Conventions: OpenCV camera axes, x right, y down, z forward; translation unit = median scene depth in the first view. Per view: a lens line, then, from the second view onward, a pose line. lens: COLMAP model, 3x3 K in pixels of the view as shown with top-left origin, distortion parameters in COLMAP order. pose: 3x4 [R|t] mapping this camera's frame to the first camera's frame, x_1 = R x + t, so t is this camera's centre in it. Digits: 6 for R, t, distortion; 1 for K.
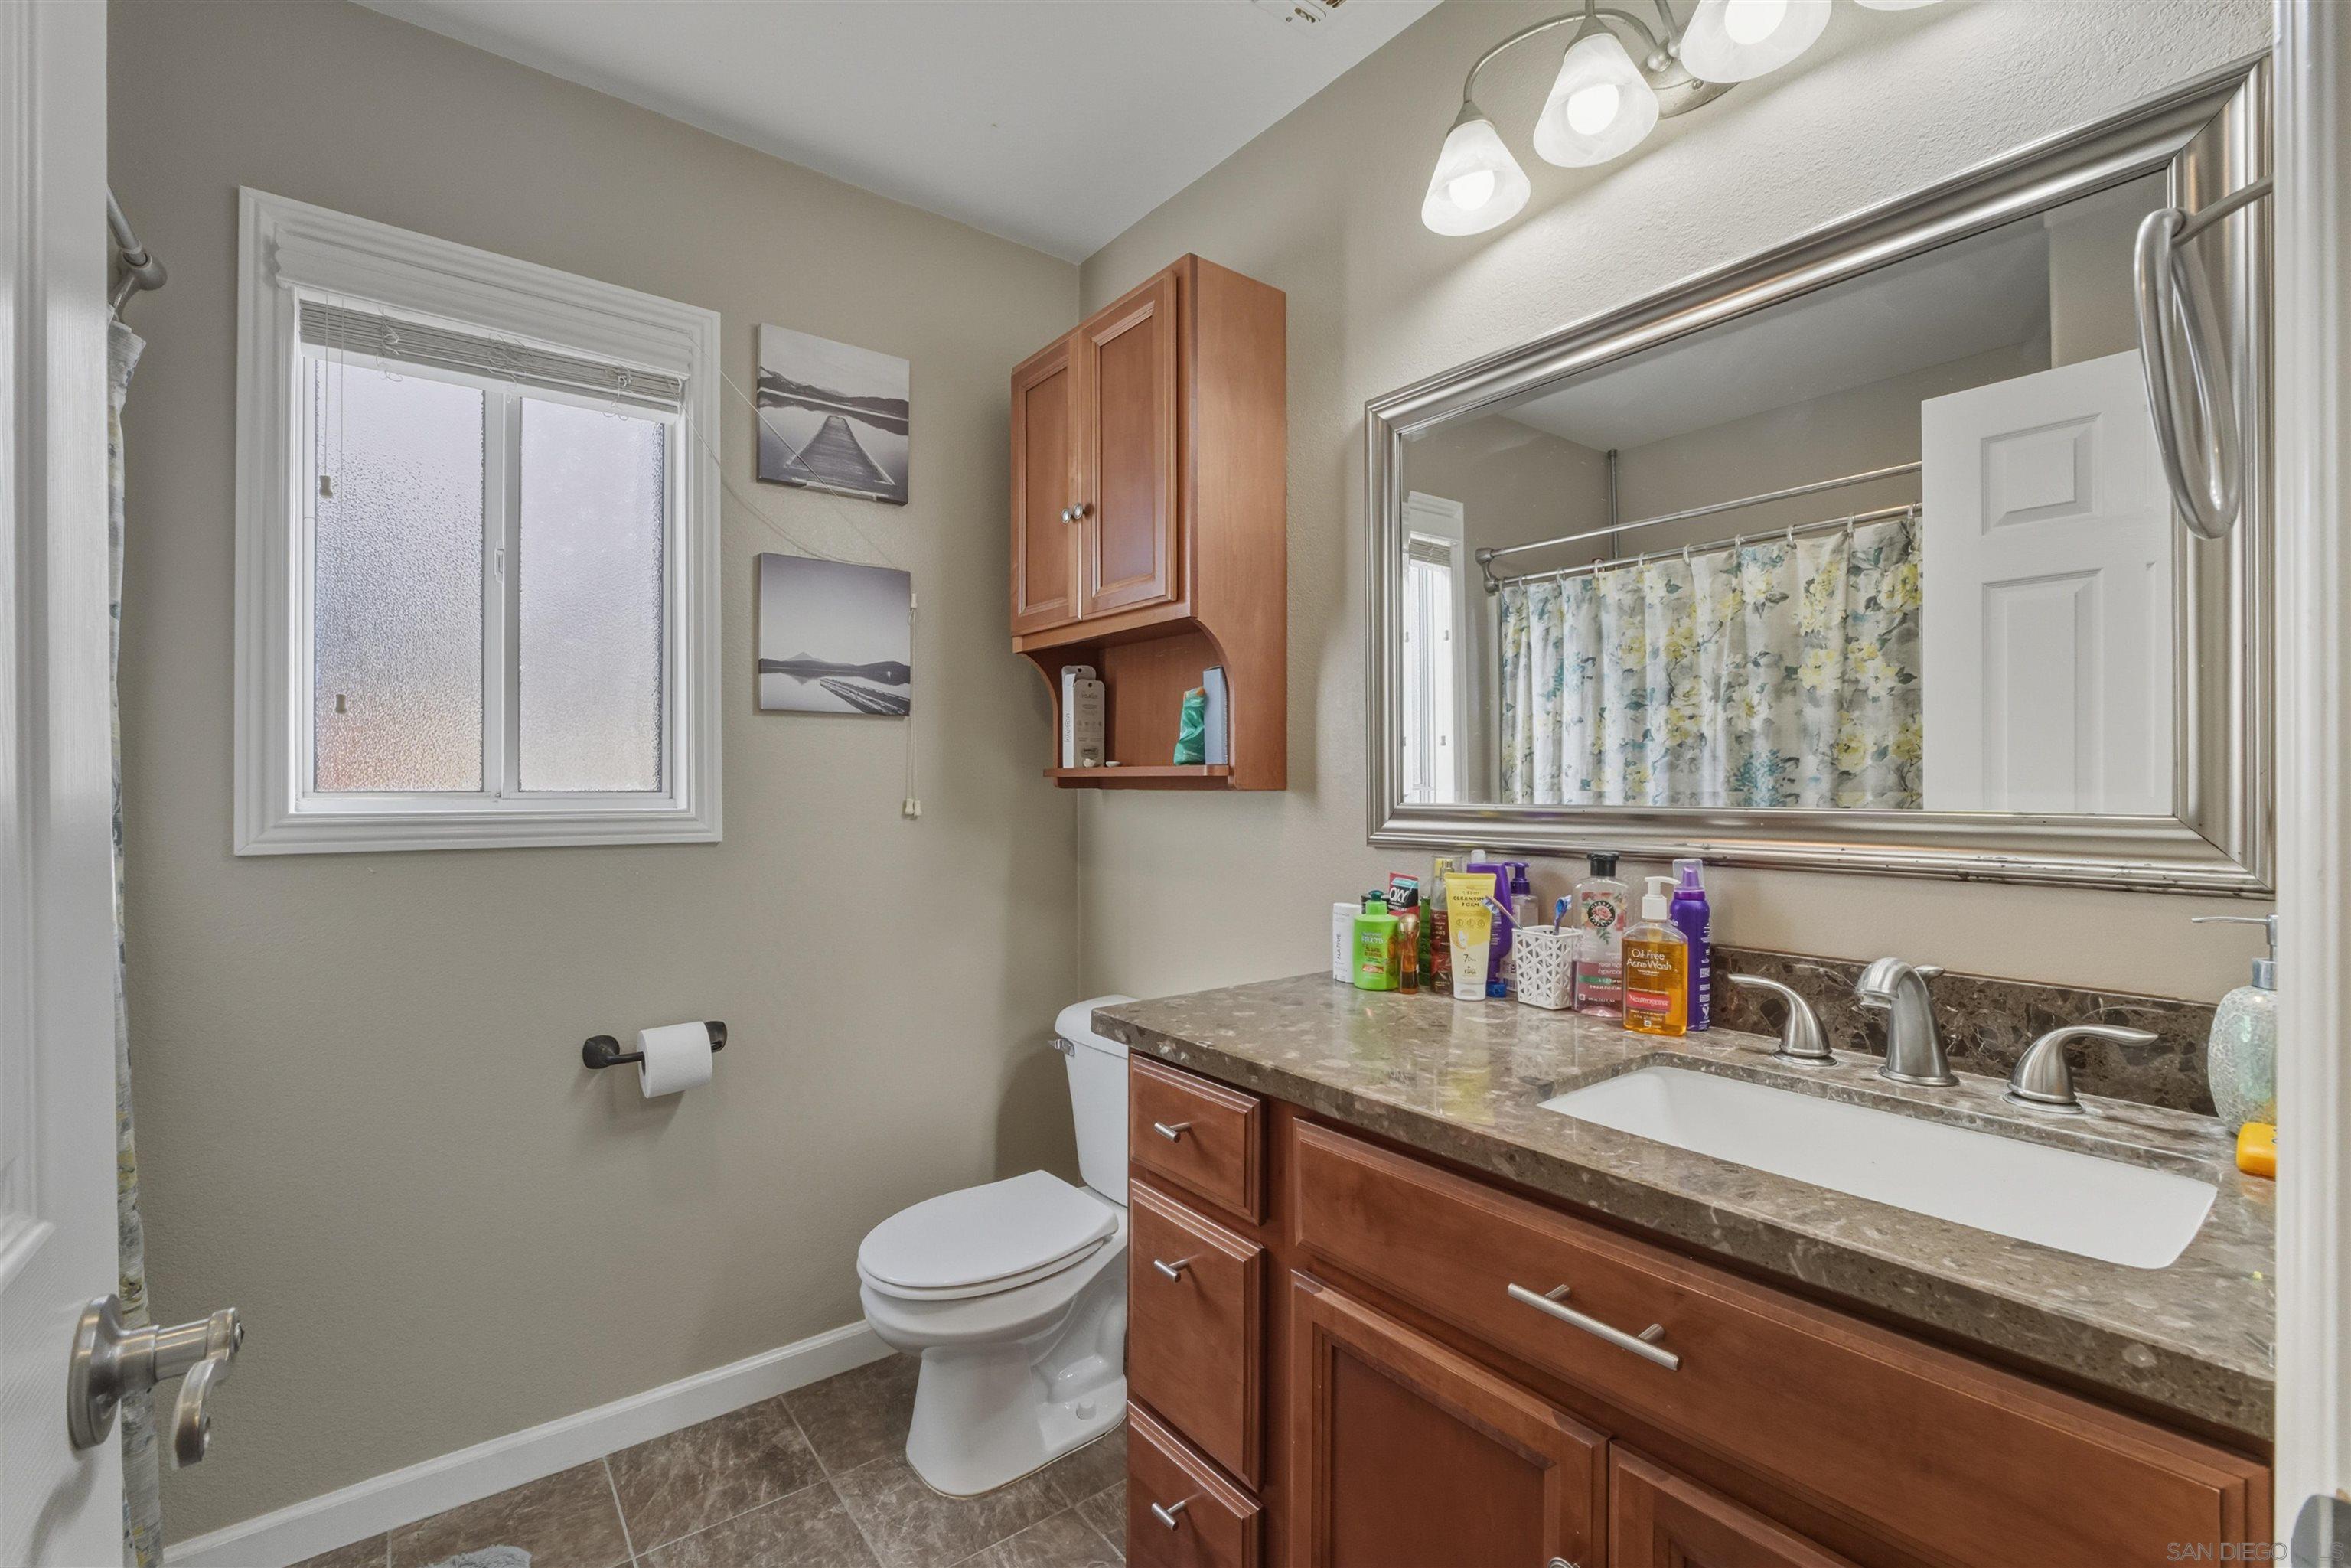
lens RADIAL K [[1011.3, 0, 1169.2], [0, 1011.3, 788.6], [0, 0, 1]] dist [-0.004845, -0.000060]
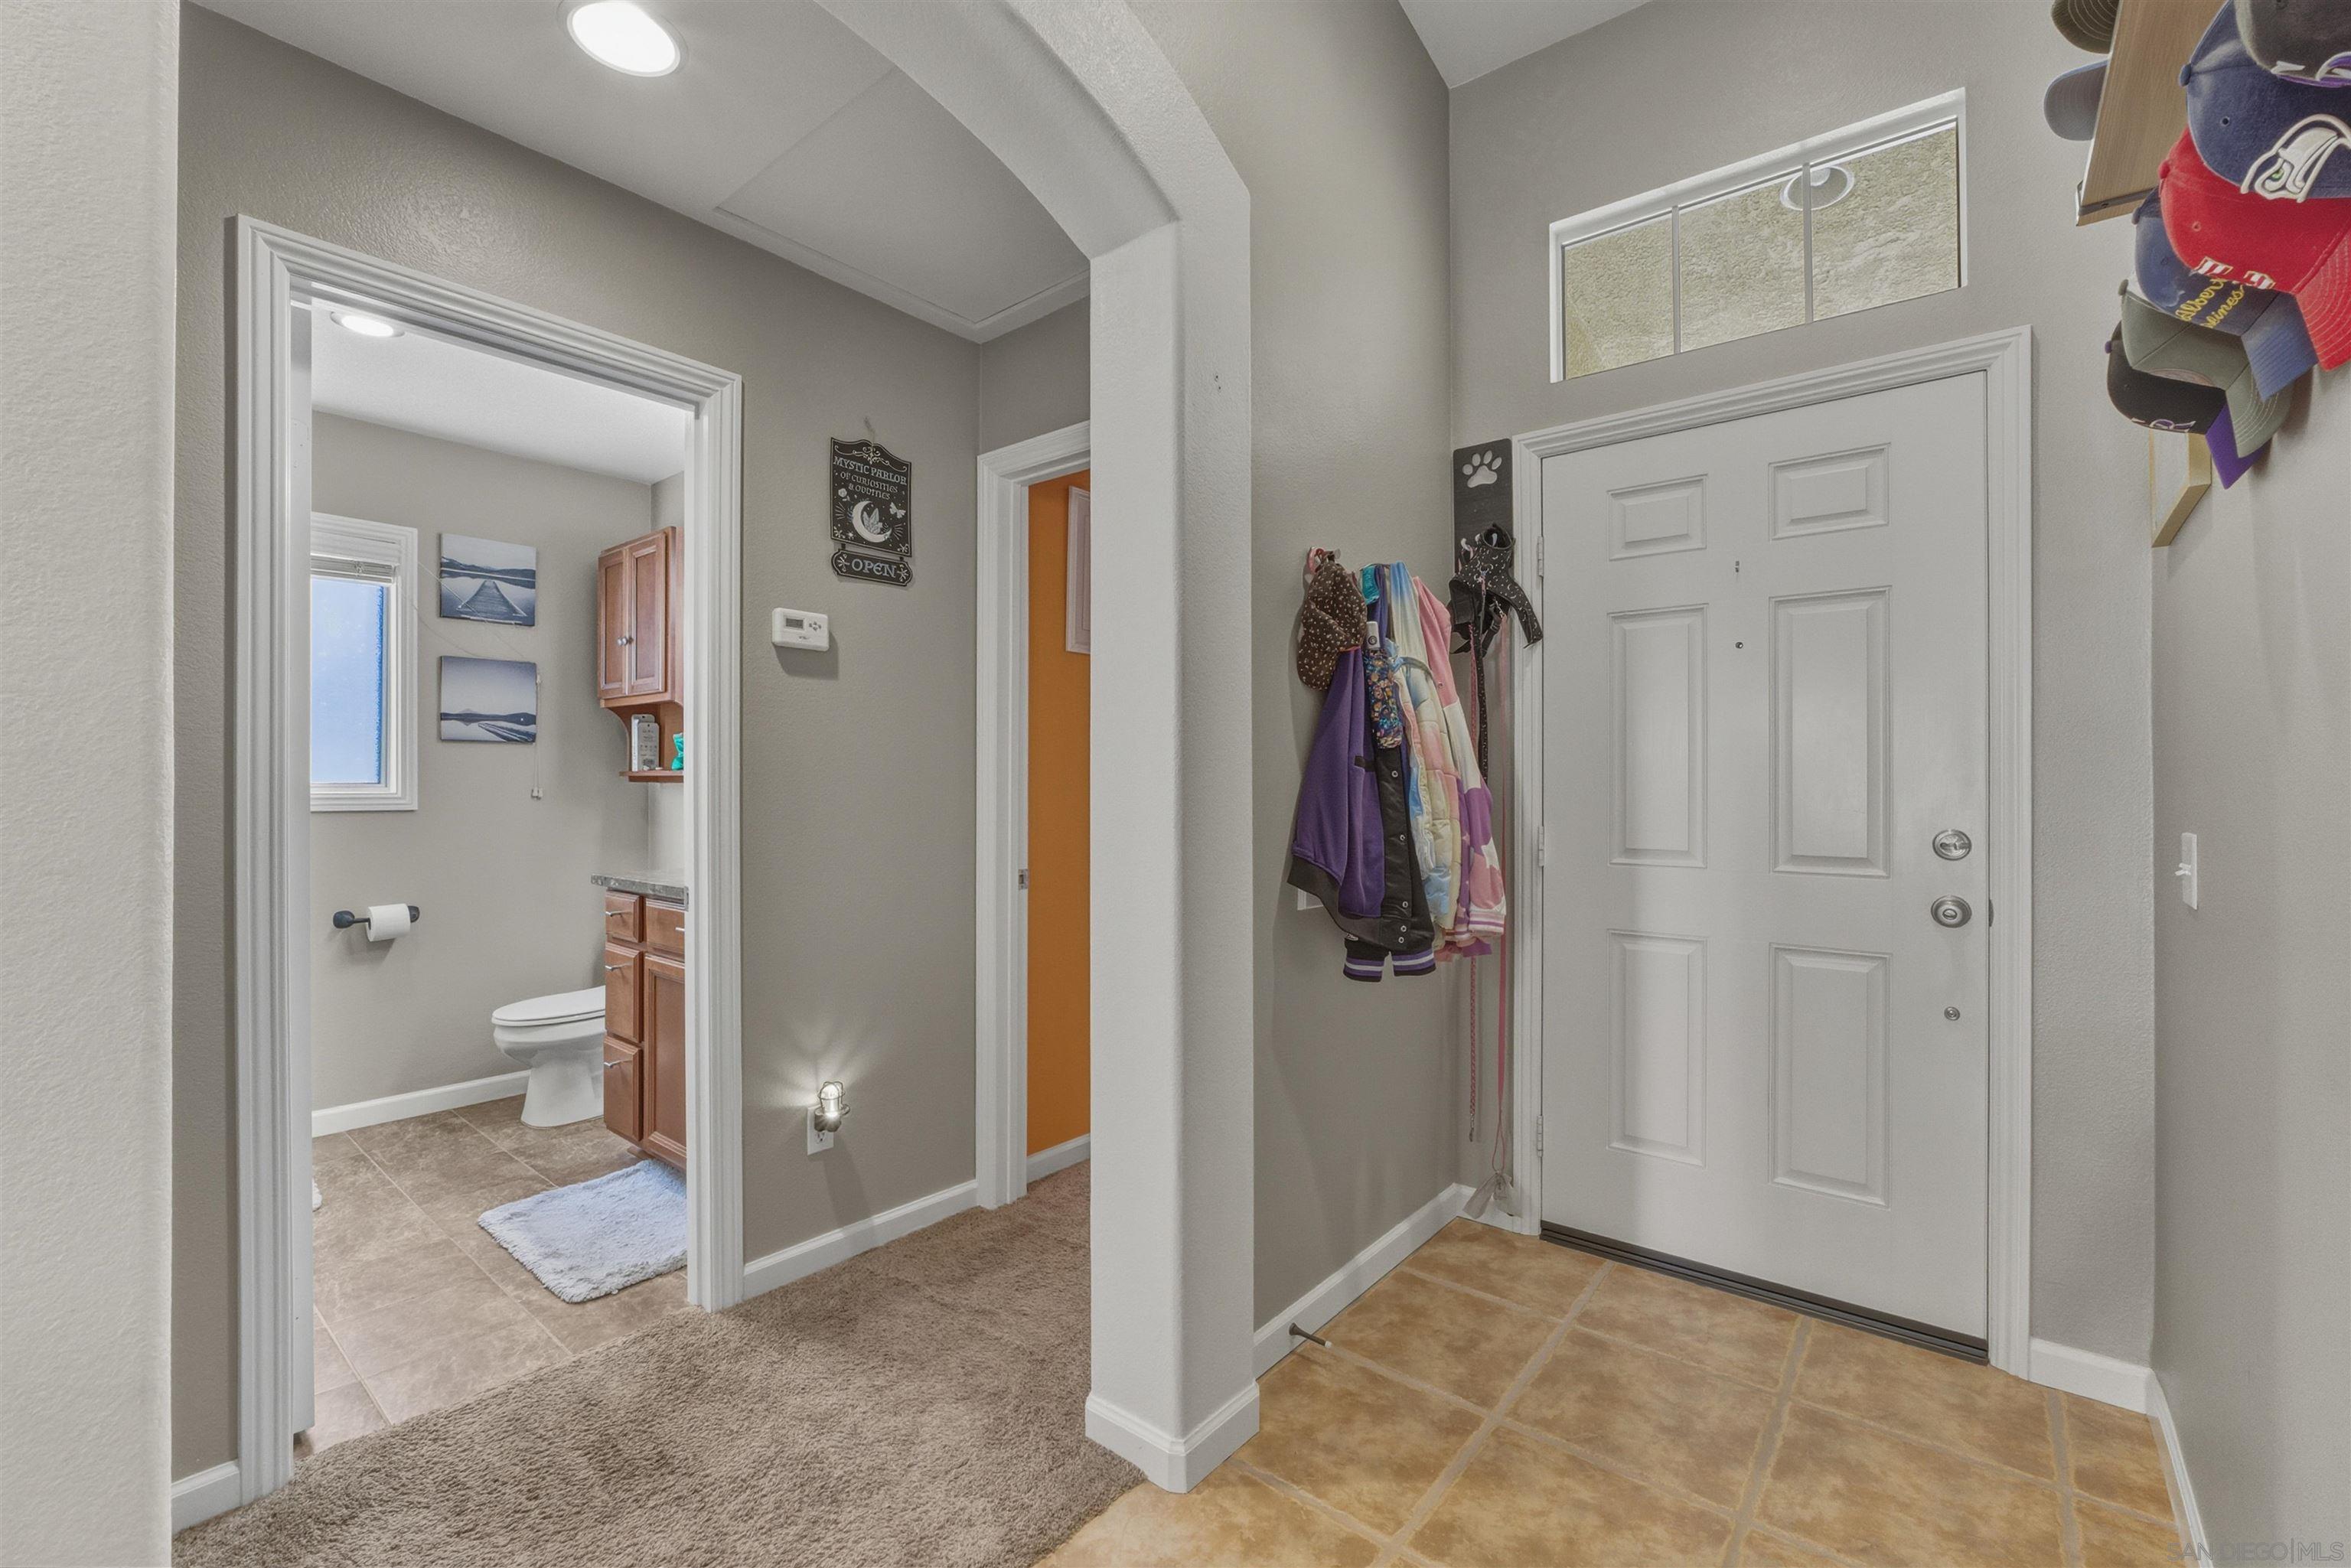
lens RADIAL K [[1011.3, 0, 1182.4], [0, 1011.3, 783.7], [0, 0, 1]] dist [-0.004845, -0.000060]
pose [[0.976156, 0.003234, 0.217045, 0.526579], [-0.002118, 0.999983, -0.005372, 0.011359], [-0.217059, 0.004785, 0.976147, -1.113839]]
